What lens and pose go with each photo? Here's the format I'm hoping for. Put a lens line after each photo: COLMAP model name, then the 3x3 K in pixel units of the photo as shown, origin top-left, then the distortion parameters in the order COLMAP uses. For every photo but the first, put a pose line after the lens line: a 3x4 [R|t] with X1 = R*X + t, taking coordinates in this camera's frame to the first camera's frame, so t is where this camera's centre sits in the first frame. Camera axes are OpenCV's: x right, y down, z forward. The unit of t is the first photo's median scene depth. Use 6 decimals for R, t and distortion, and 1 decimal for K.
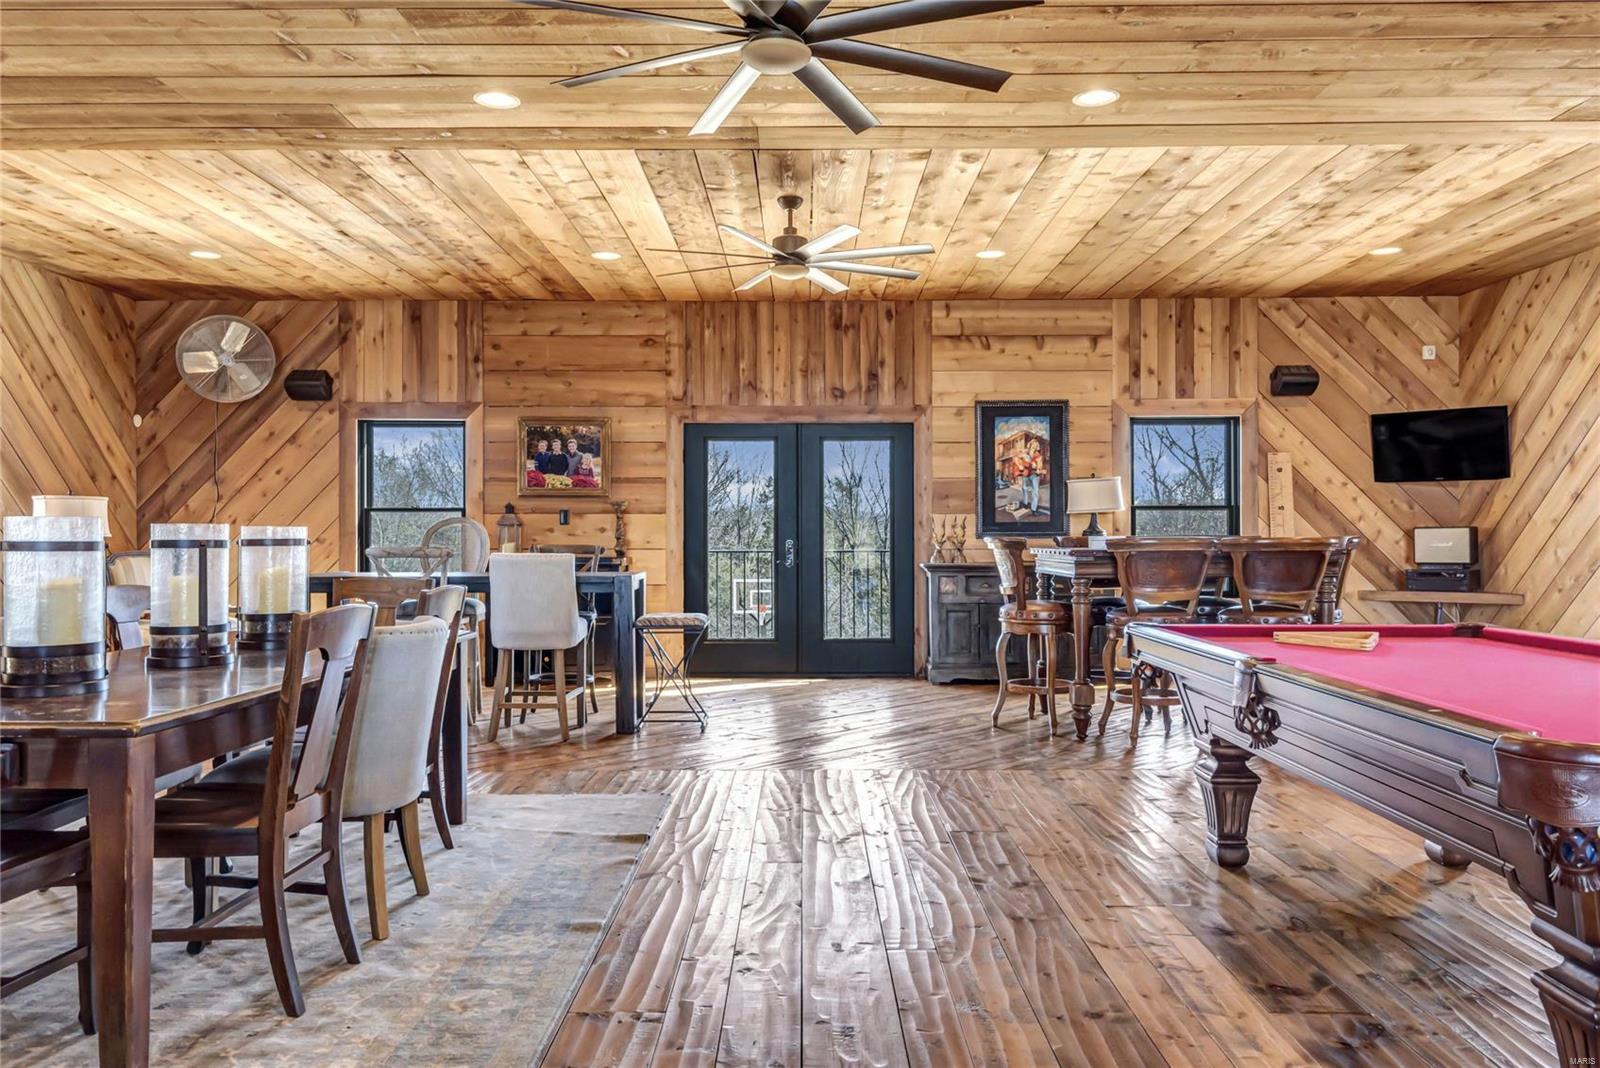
lens RADIAL K [[1101.8, 0, 797.7], [0, 1101.8, 530.7], [0, 0, 1]] dist [0.028059, -0.026232]
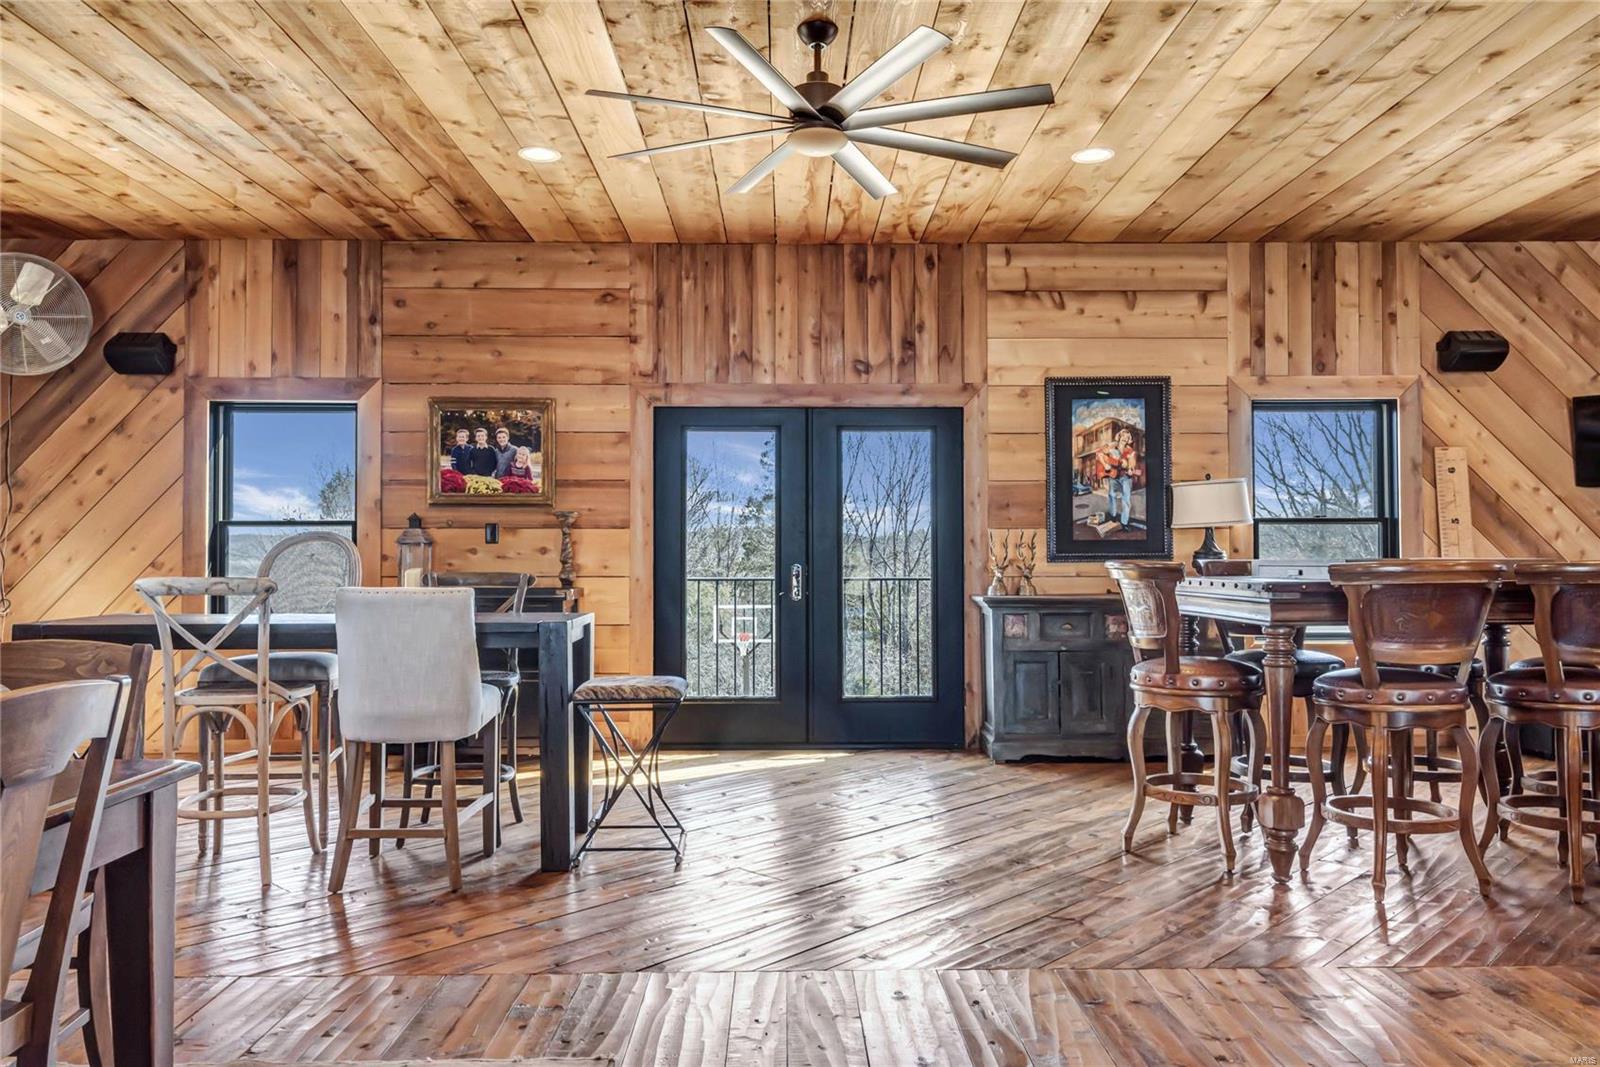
lens RADIAL K [[1101.8, 0, 801.8], [0, 1101.8, 532.0], [0, 0, 1]] dist [0.028059, -0.026232]
pose [[0.999719, 0.000226, 0.023705, -0.021703], [0.000213, 0.999828, -0.018548, 0.000525], [-0.023706, 0.018548, 0.999547, 0.259828]]
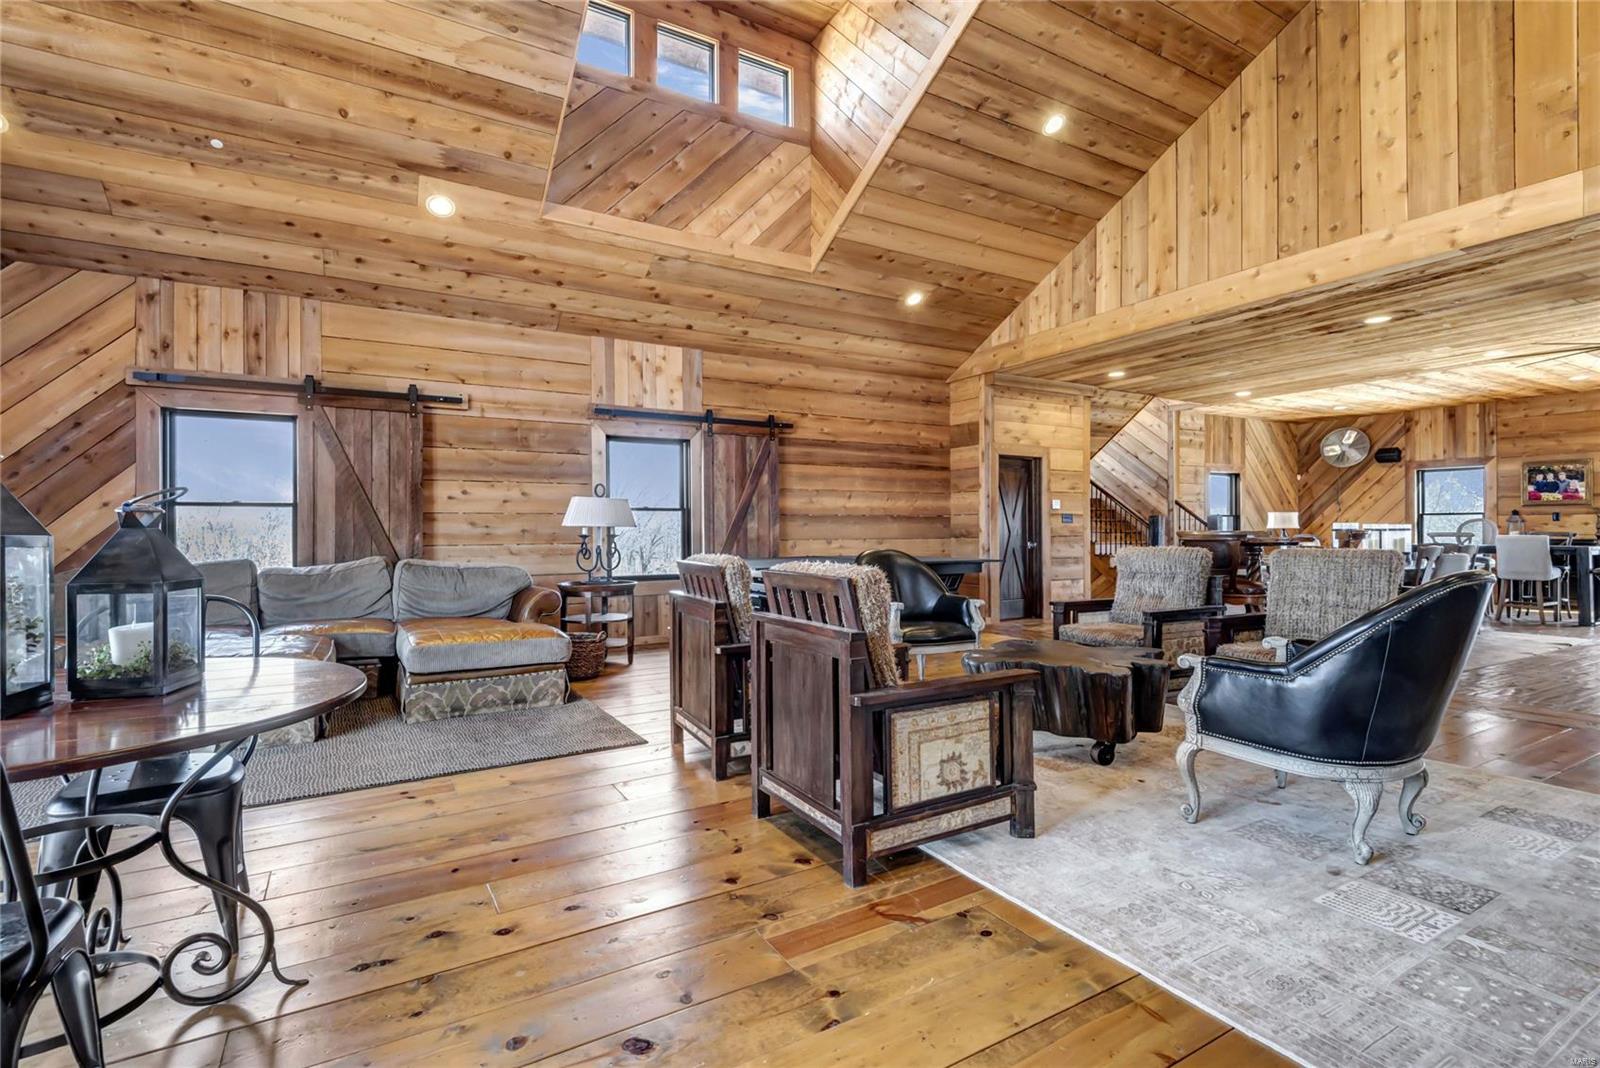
lens RADIAL K [[736.4, 0, 795.5], [0, 736.4, 531.8], [0, 0, 1]] dist [0.009405, -0.010527]
pose [[0.493451, 0.000696, -0.869774, 0.216011], [0.007387, 0.999960, 0.004991, -0.002907], [0.869743, -0.008887, 0.493426, -0.657543]]
